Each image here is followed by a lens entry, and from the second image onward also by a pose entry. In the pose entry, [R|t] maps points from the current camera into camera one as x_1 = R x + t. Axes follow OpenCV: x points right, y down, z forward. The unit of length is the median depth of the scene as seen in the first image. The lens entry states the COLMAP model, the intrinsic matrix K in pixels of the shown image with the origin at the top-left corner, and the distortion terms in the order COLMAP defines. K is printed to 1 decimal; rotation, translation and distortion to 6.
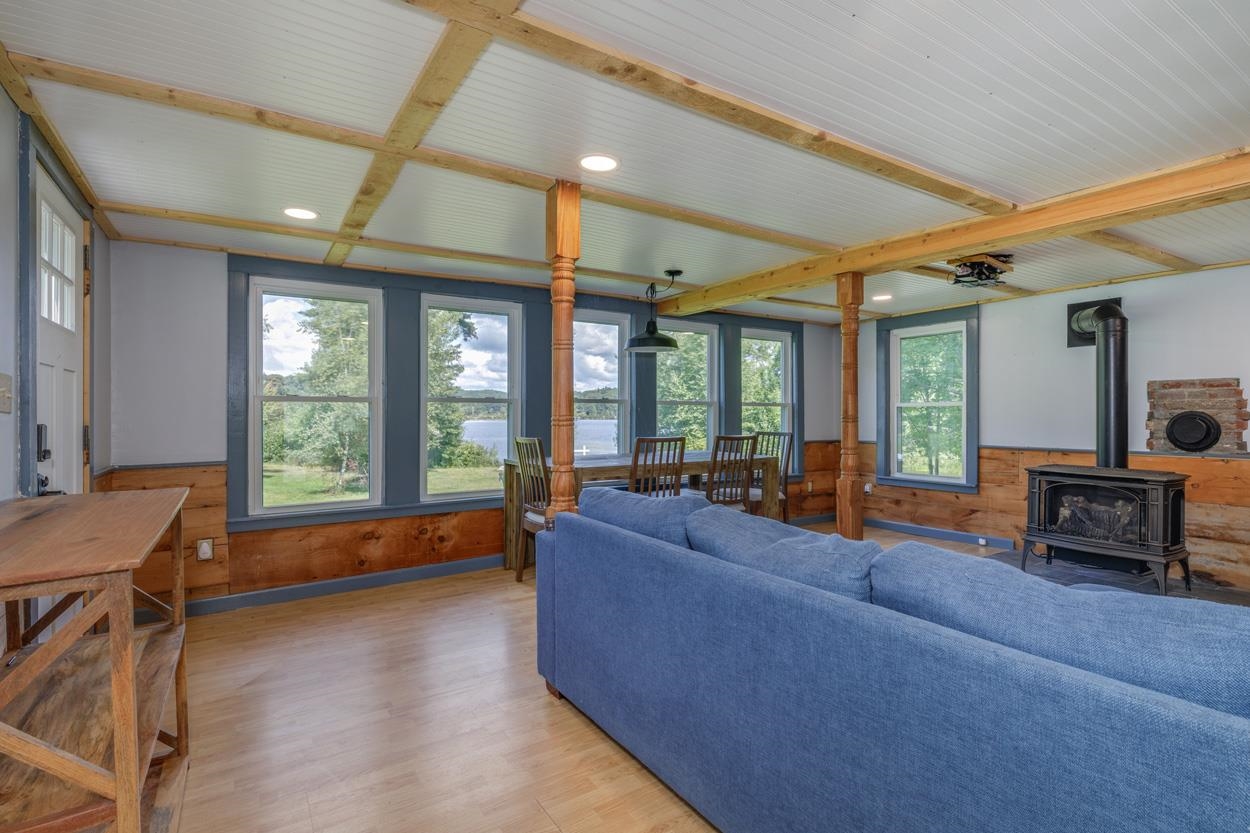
lens RADIAL K [[595.7, 0, 618.9], [0, 595.7, 408.6], [0, 0, 1]] dist [-0.000531, -0.000601]
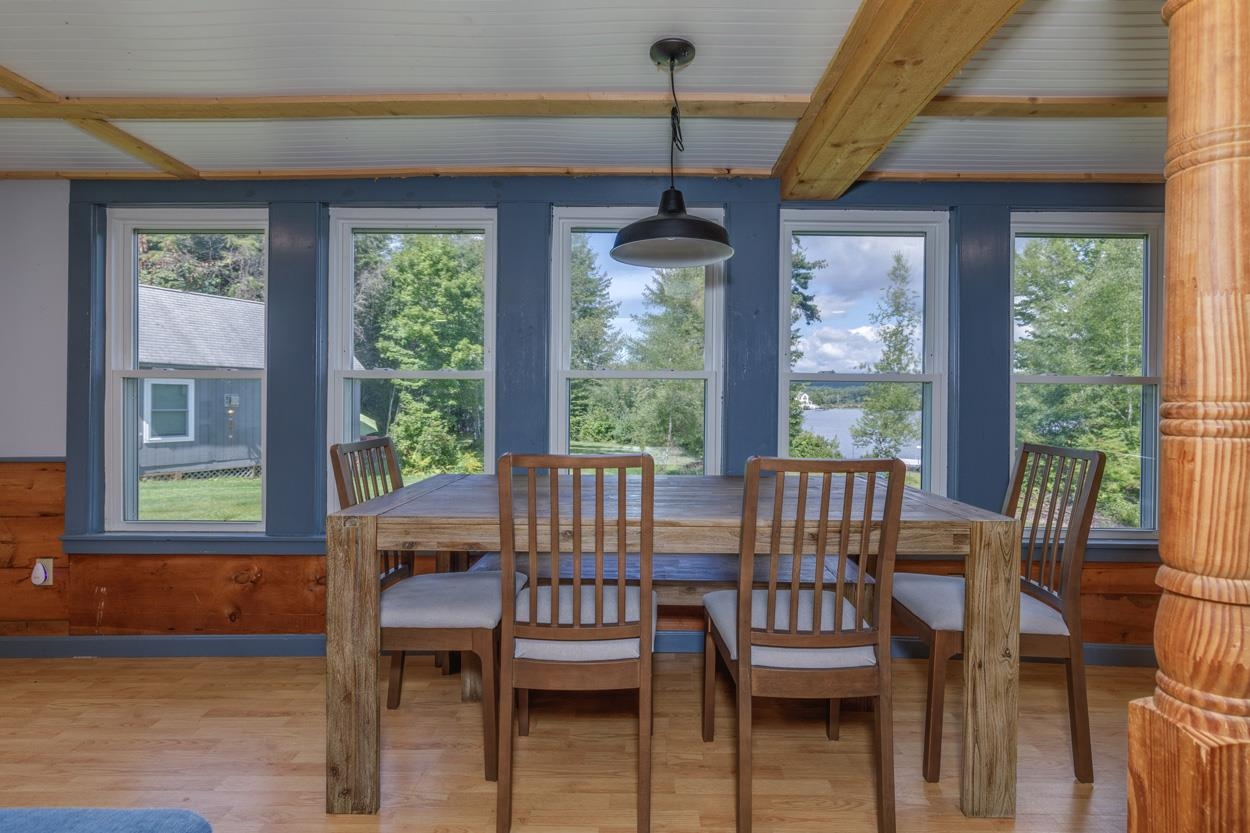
lens RADIAL K [[617.9, 0, 594.5], [0, 617.9, 402.6], [0, 0, 1]] dist [-0.001140, -0.000238]
pose [[0.843540, 0.006615, -0.537026, 0.279946], [-0.000484, 0.999933, 0.011556, 0.008595], [0.537066, -0.009488, 0.843487, 0.617224]]
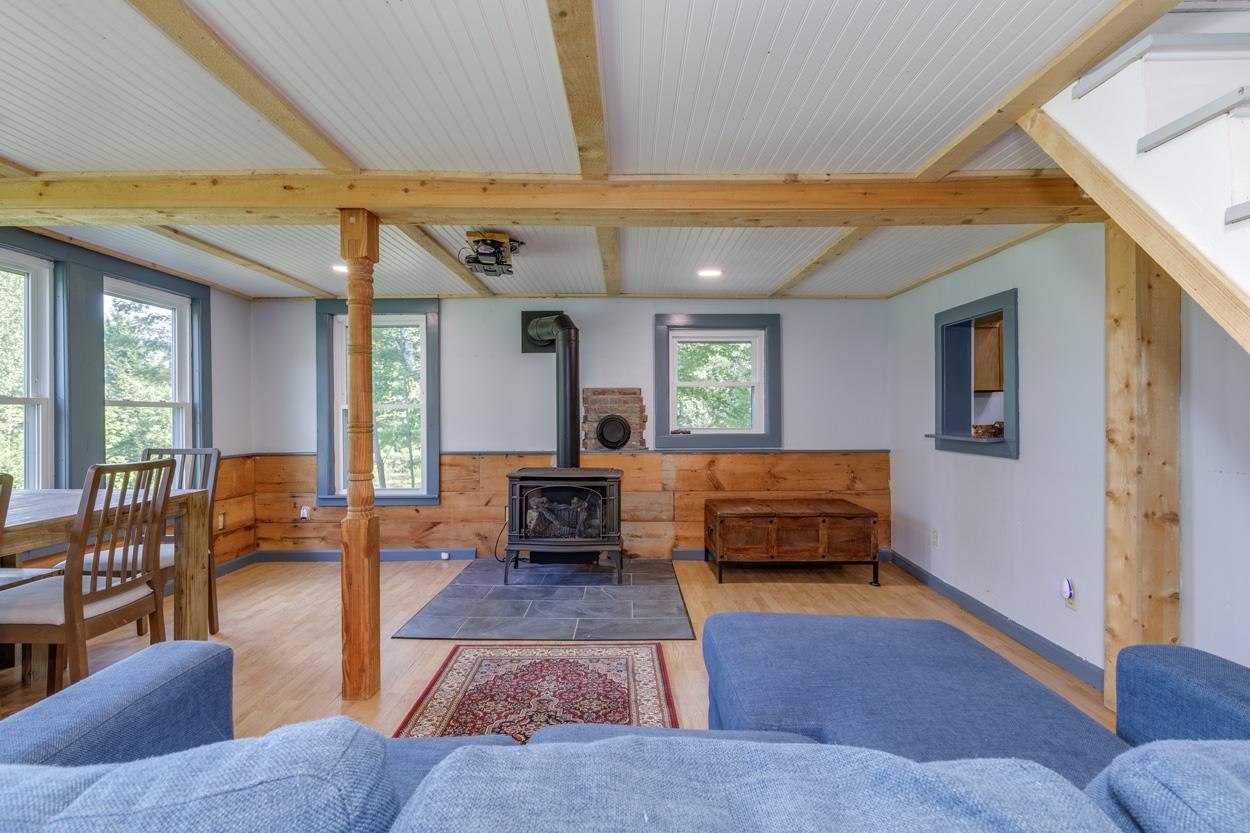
lens RADIAL K [[606.1, 0, 631.8], [0, 606.1, 417.5], [0, 0, 1]] dist [-0.001247, -0.000741]
pose [[0.547200, -0.004061, 0.836992, -0.021367], [-0.004178, 0.999963, 0.007583, 0.000672], [-0.836992, -0.007646, 0.547162, 0.315211]]
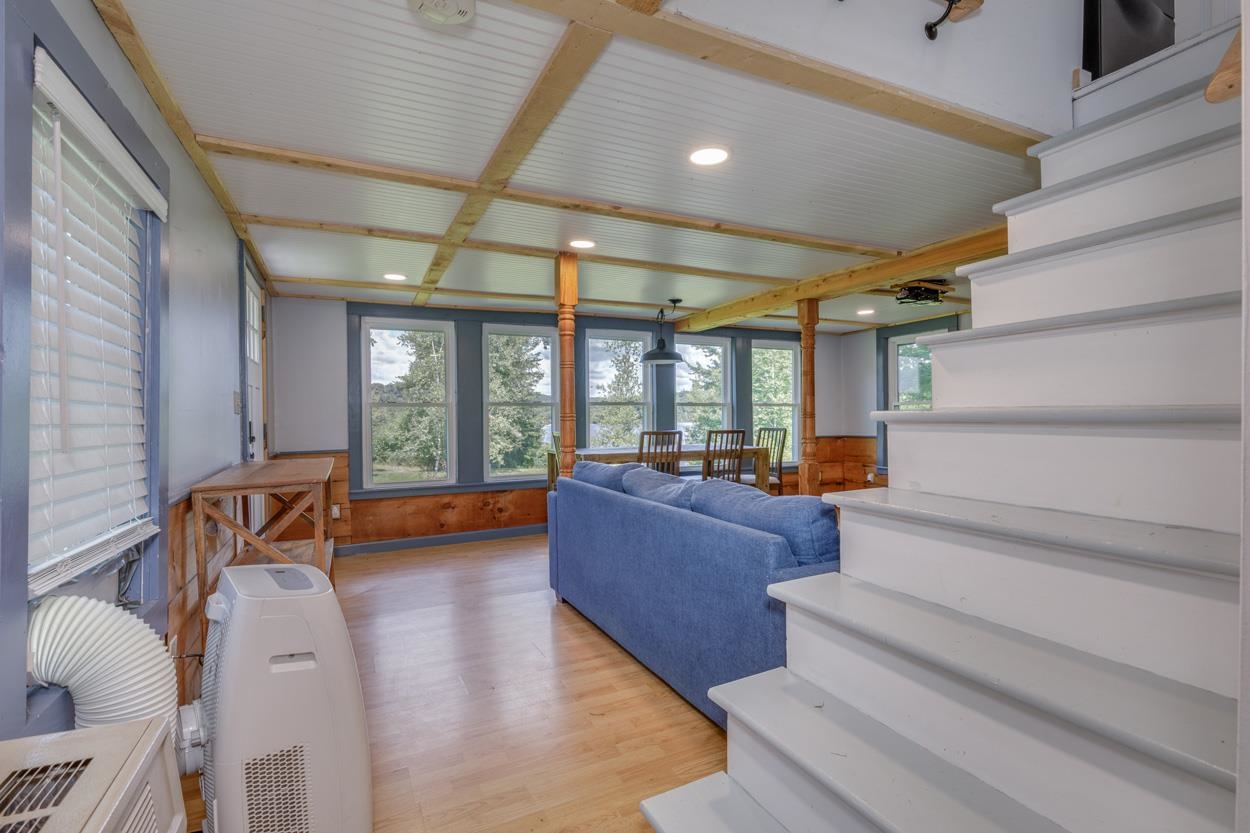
lens RADIAL K [[568.9, 0, 613.9], [0, 568.9, 417.5], [0, 0, 1]] dist [-0.000884, -0.000322]
pose [[0.991454, -0.009499, -0.130113, 0.119960], [0.010876, 0.999892, 0.009875, 0.005319], [0.130005, -0.011206, 0.991450, -0.216170]]
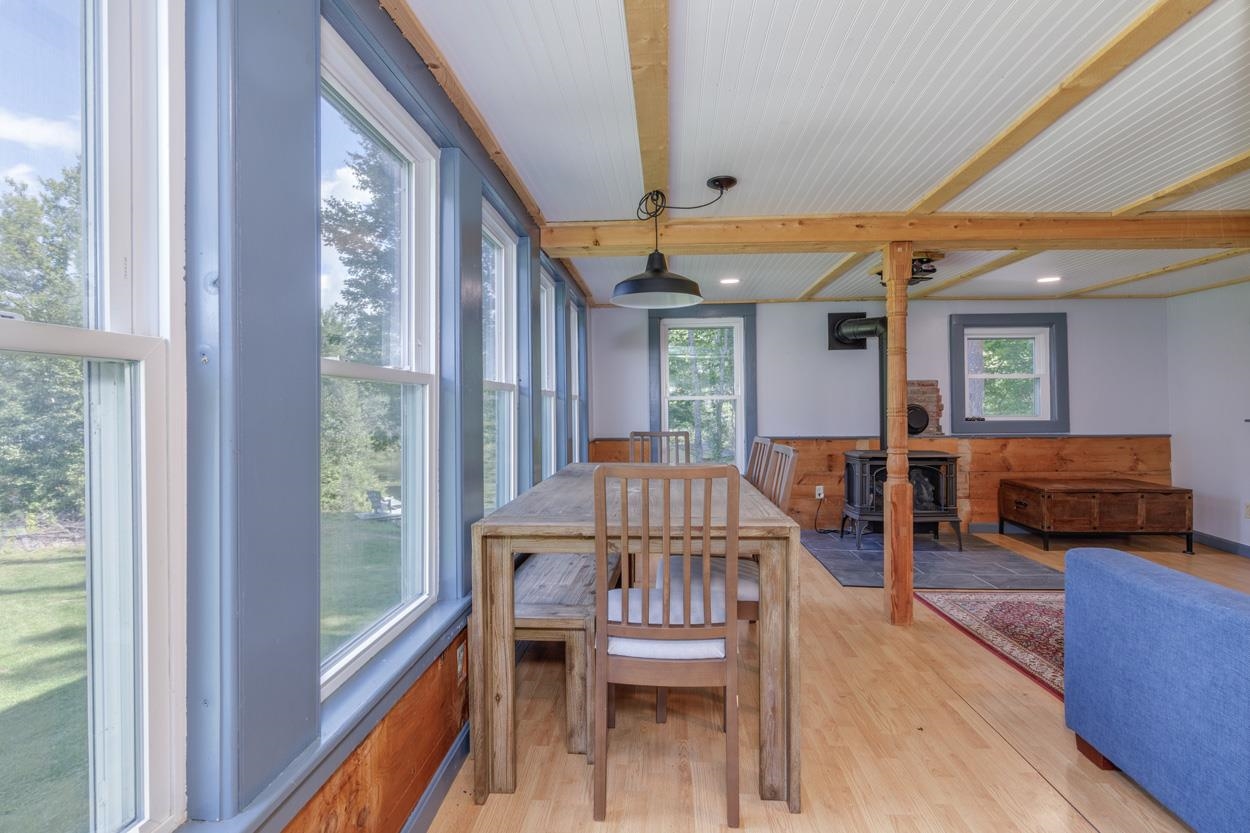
lens RADIAL K [[607.5, 0, 646.2], [0, 607.5, 410.5], [0, 0, 1]] dist [0.000982, 0.000150]
pose [[0.588706, -0.004980, 0.808332, -0.487497], [0.000303, 0.999982, 0.005940, 0.010843], [-0.808347, -0.003252, 0.588697, 0.689634]]
